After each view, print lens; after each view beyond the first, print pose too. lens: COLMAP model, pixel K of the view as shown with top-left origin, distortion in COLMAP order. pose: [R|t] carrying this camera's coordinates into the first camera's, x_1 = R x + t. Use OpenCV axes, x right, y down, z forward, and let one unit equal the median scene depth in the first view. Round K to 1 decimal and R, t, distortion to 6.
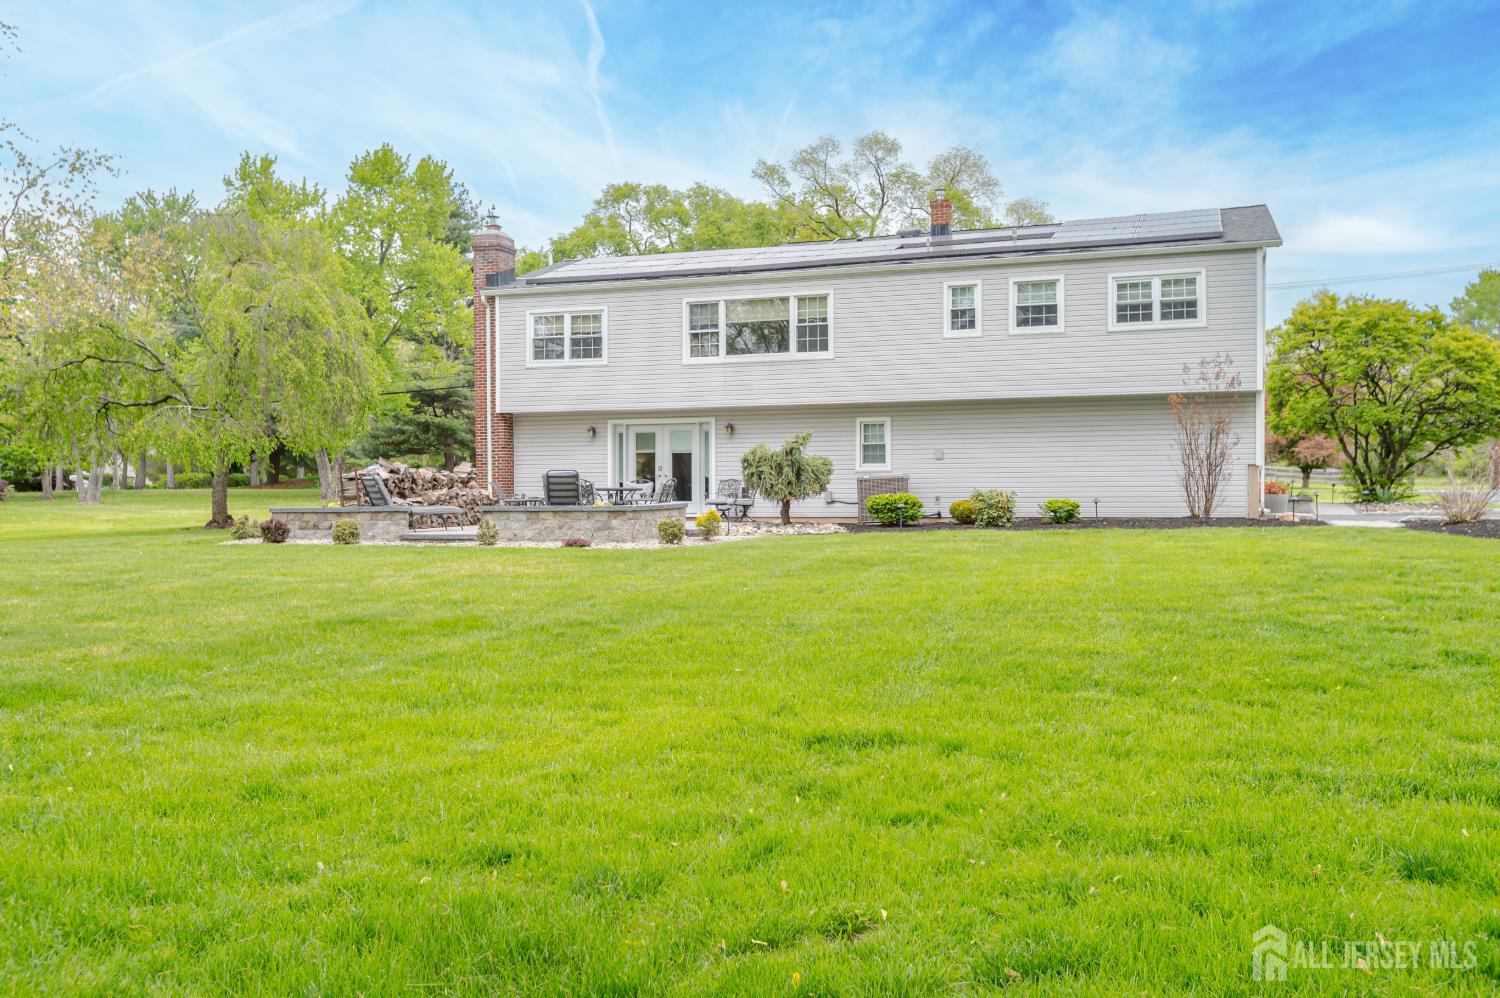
lens RADIAL K [[1371.6, 0, 750.0], [0, 1371.6, 499.0], [0, 0, 1]] dist [0.001352, 0.000056]
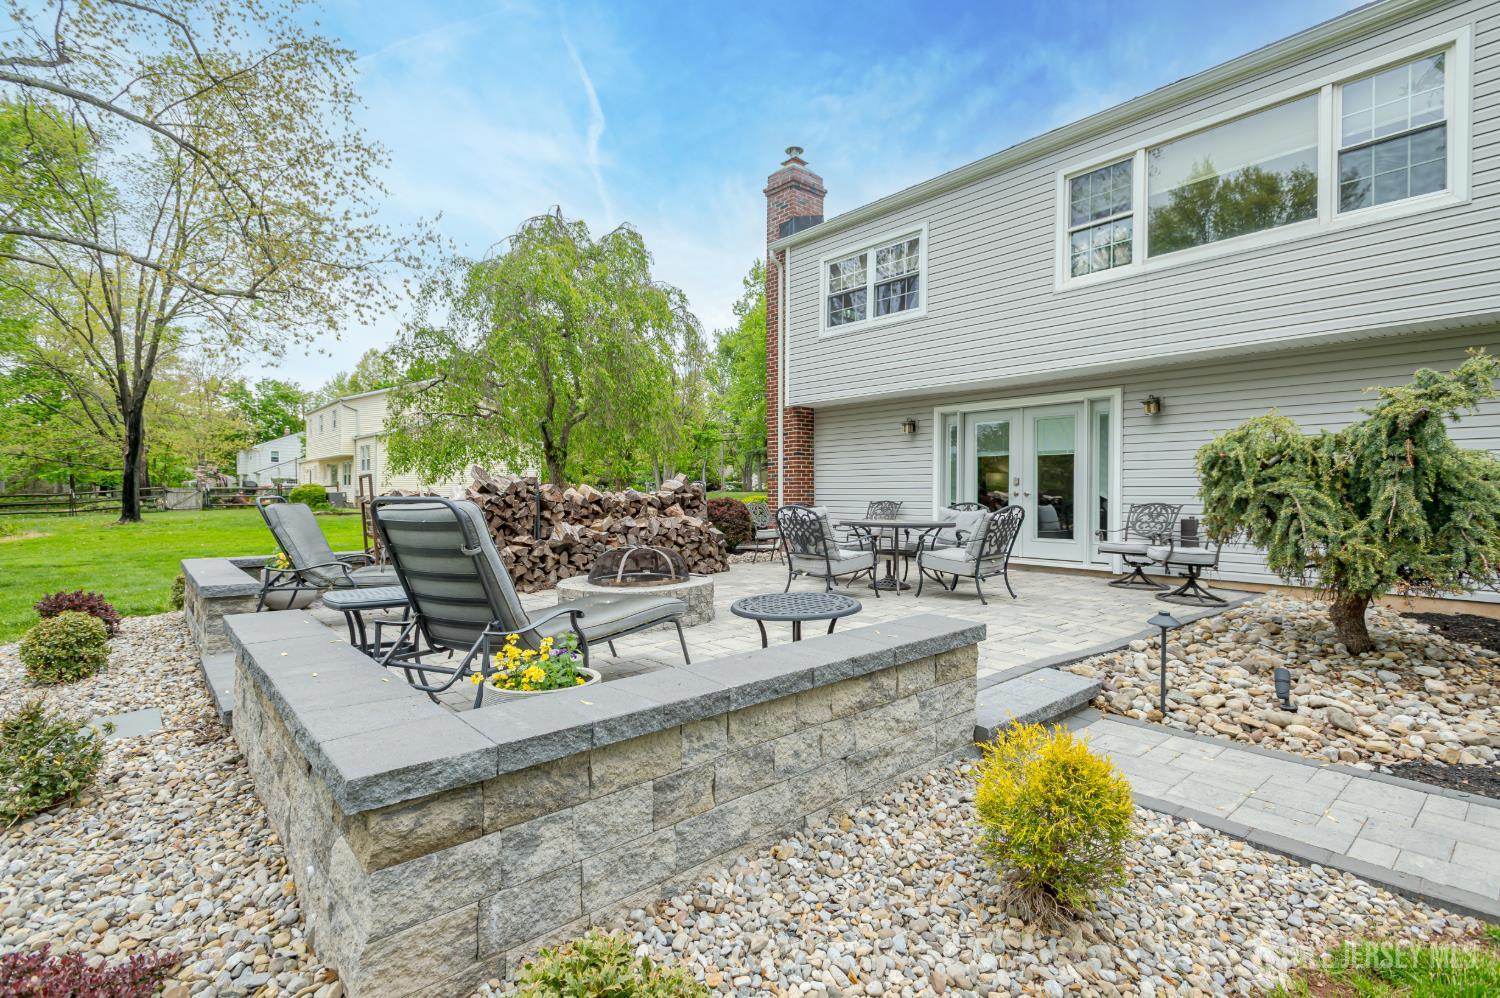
lens RADIAL K [[699.6, 0, 750.5], [0, 699.6, 492.9], [0, 0, 1]] dist [0.020055, -0.011506]
pose [[0.867809, 0.007304, -0.496844, -0.014502], [-0.008266, 0.999966, 0.000263, -0.017000], [0.496829, 0.003879, 0.867840, 0.685354]]
